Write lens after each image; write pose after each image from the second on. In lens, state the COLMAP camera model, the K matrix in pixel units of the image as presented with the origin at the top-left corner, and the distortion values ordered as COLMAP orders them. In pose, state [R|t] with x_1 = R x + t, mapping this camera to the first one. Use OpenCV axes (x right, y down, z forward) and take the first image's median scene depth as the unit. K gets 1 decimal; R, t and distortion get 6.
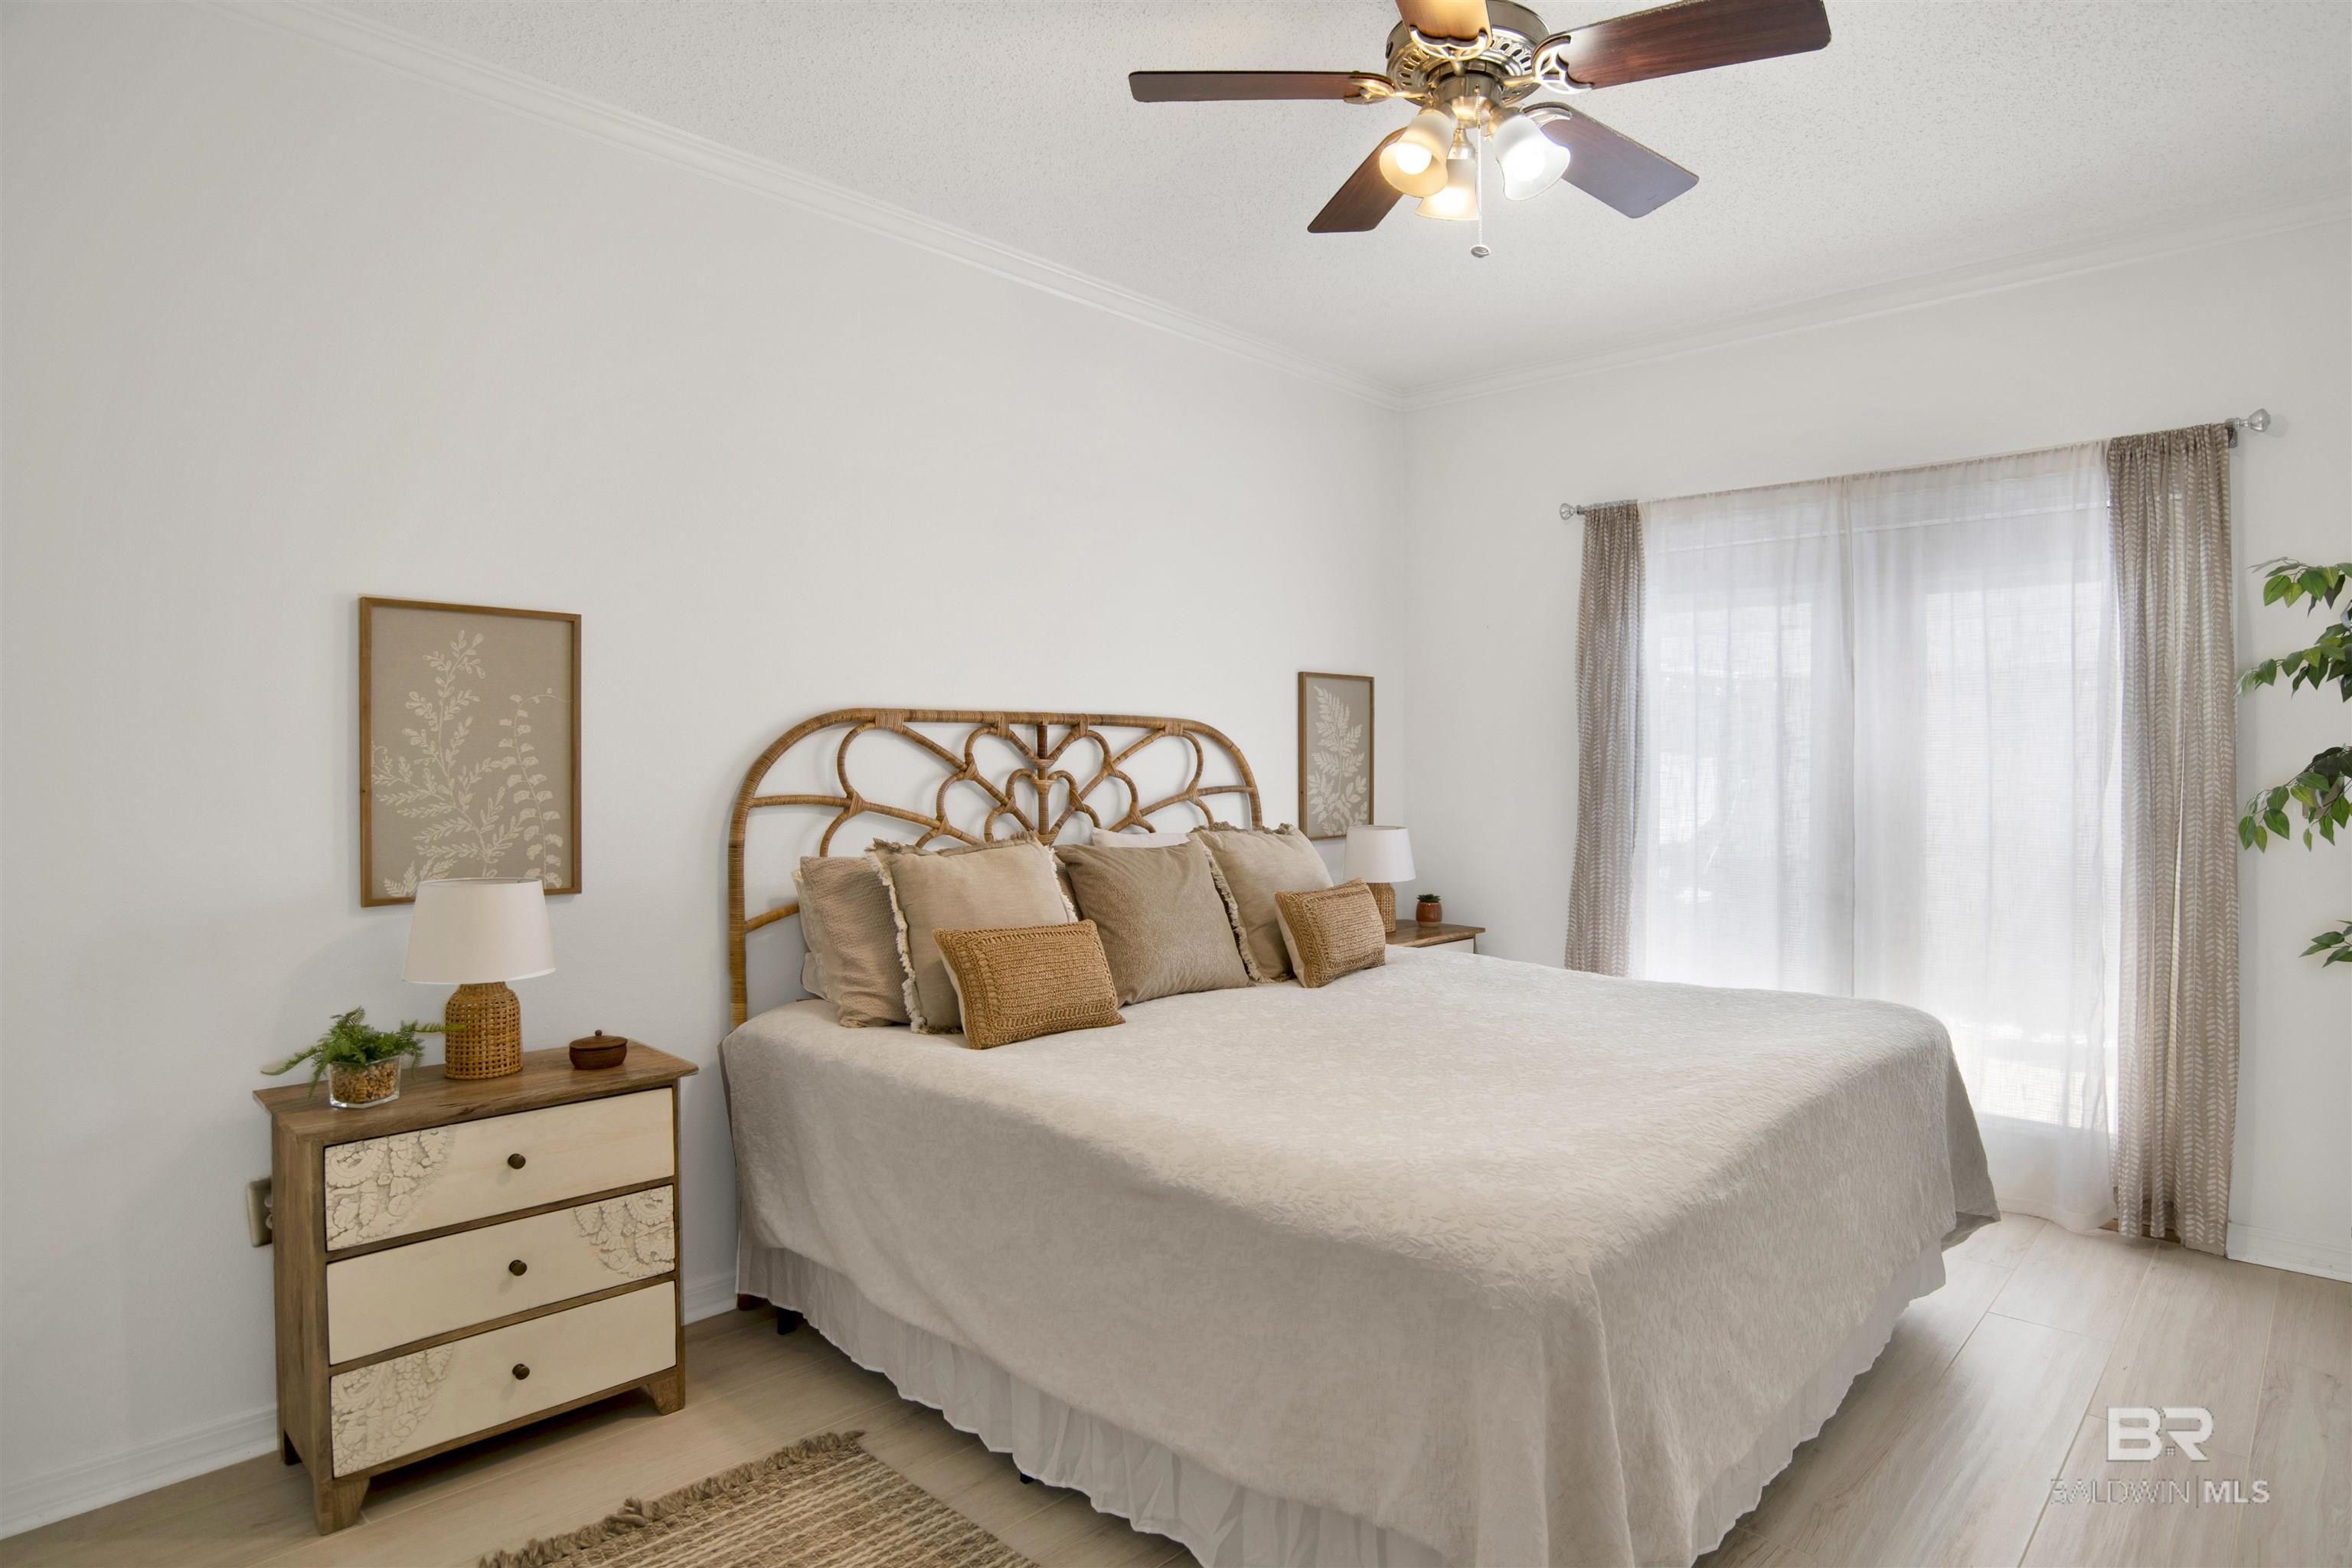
lens RADIAL K [[1263.5, 0, 1200.0], [0, 1263.5, 771.8], [0, 0, 1]] dist [-0.059483, 0.019436]
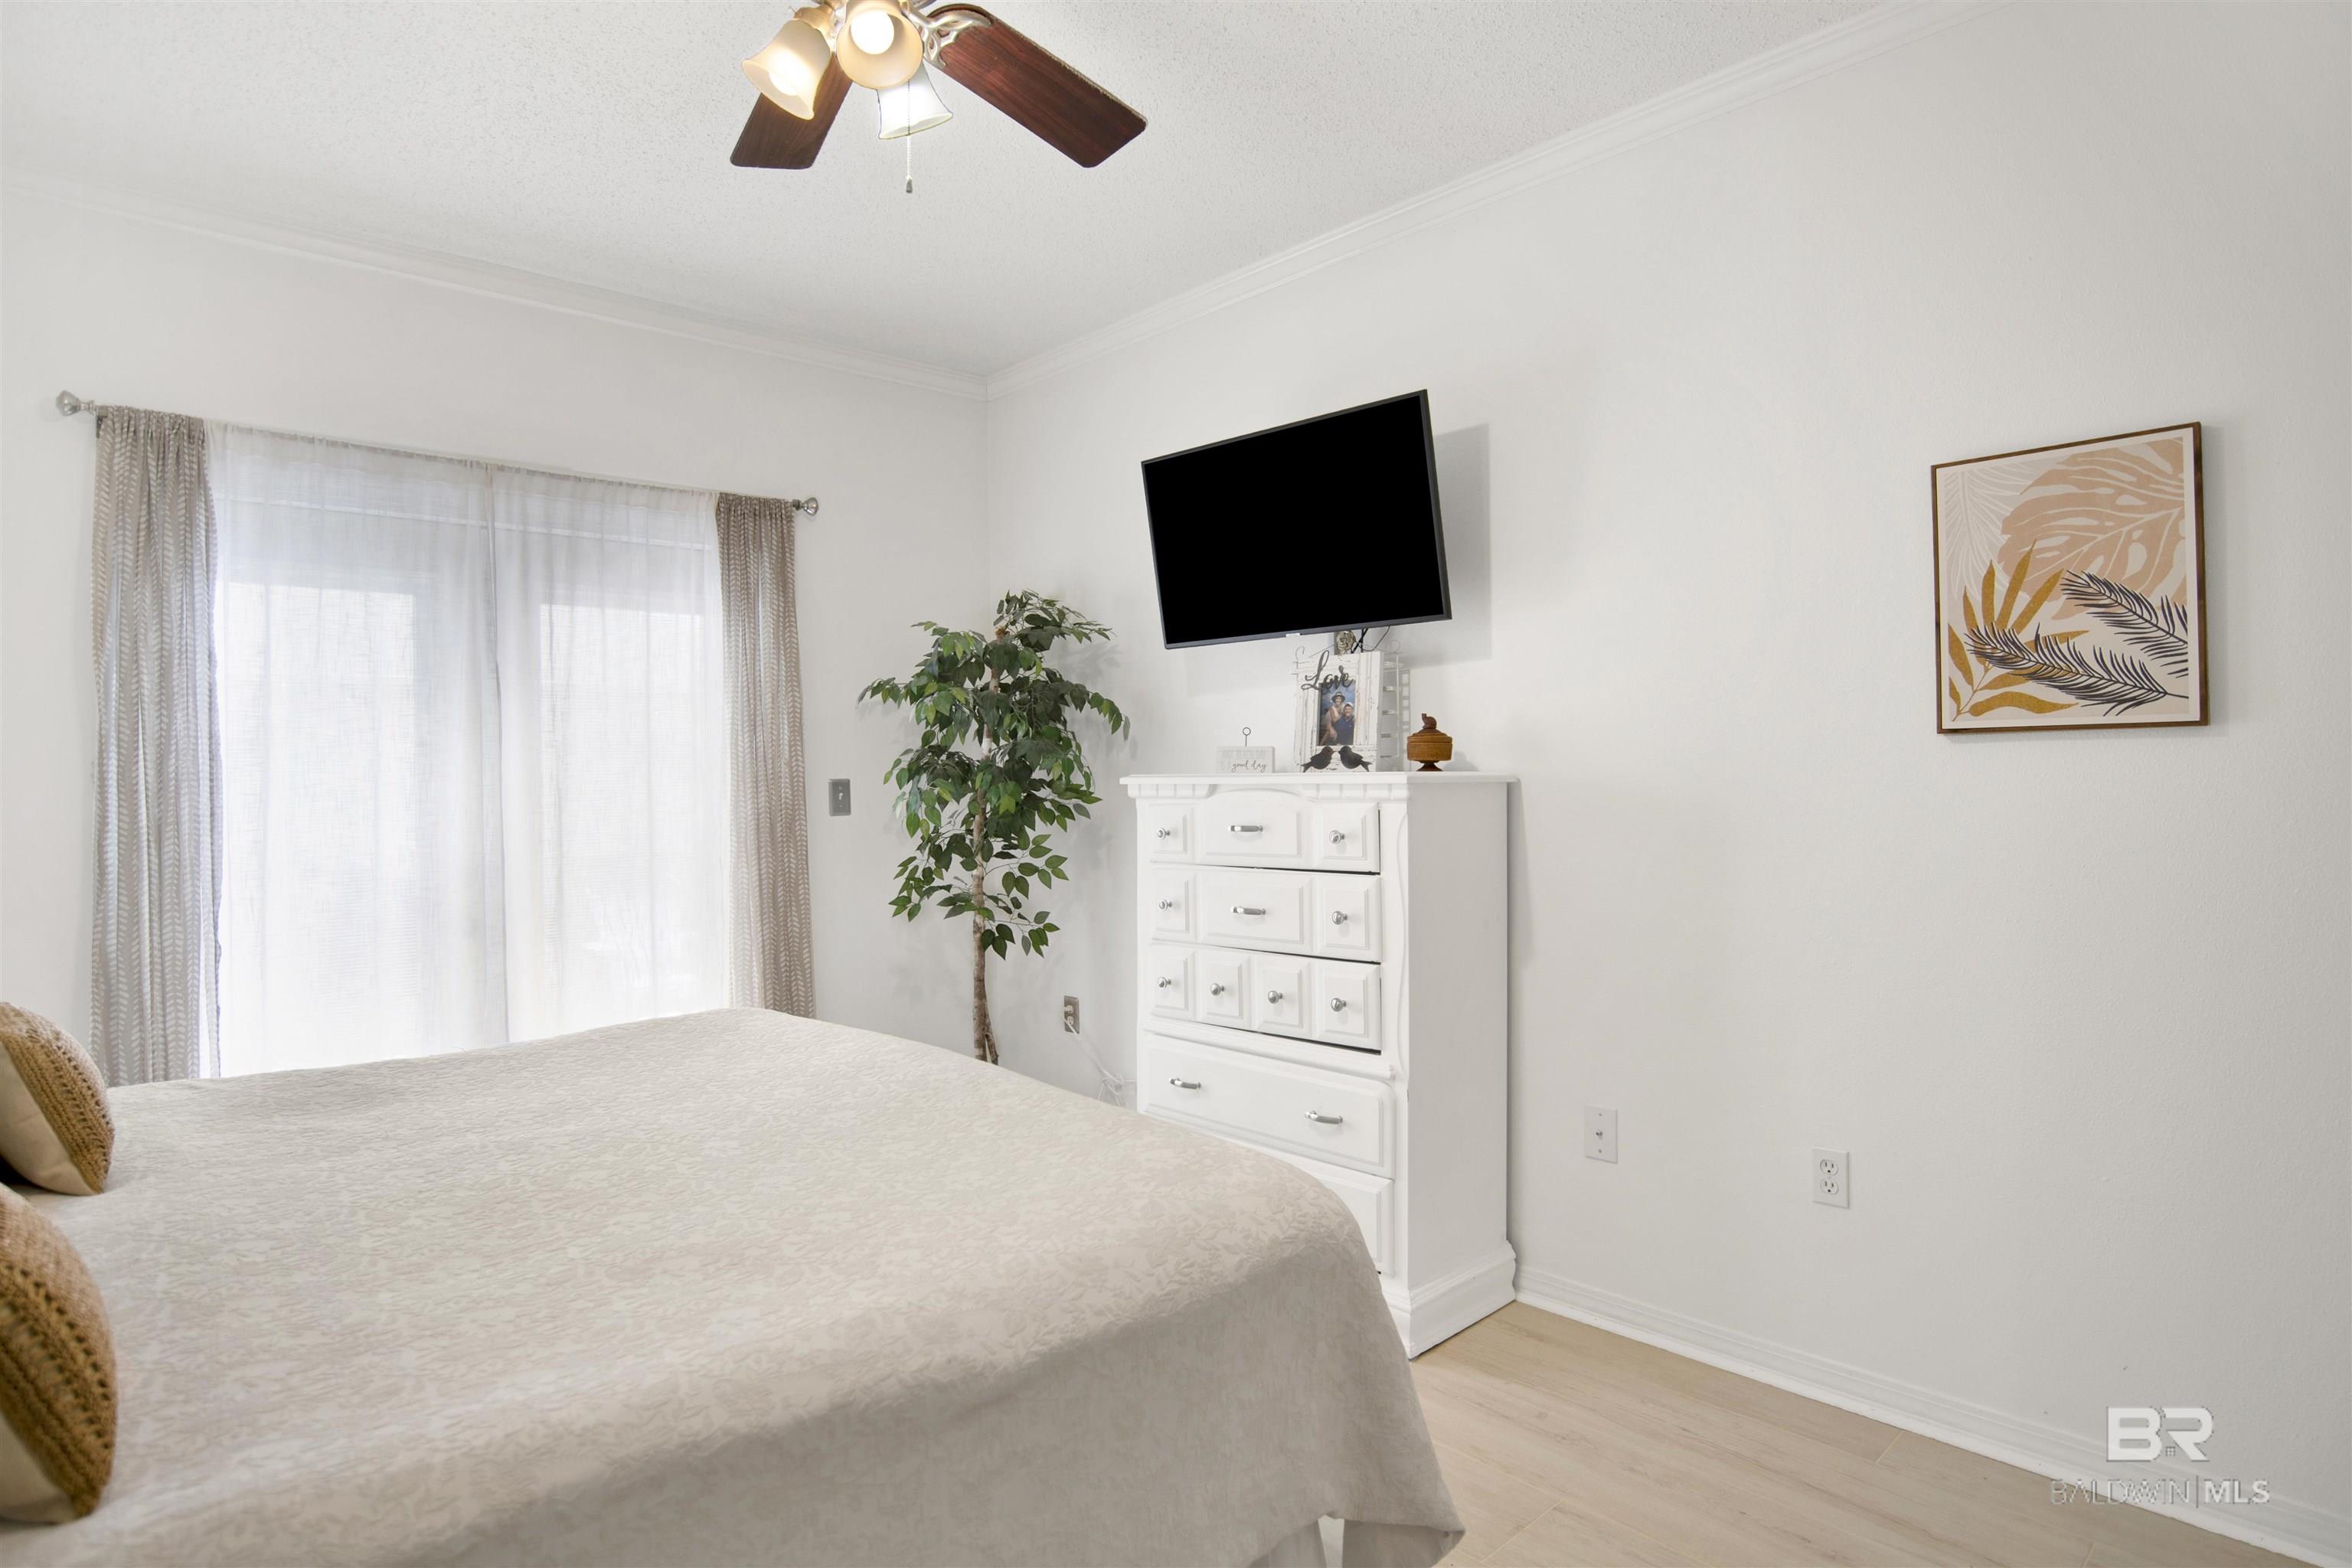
lens RADIAL K [[1263.5, 0, 1197.6], [0, 1263.5, 783.1], [0, 0, 1]] dist [-0.059483, 0.019436]
pose [[0.078841, -0.016302, 0.996754, -0.374096], [0.019840, 0.999694, 0.014781, -0.005715], [-0.996690, 0.018610, 0.079141, 0.435800]]
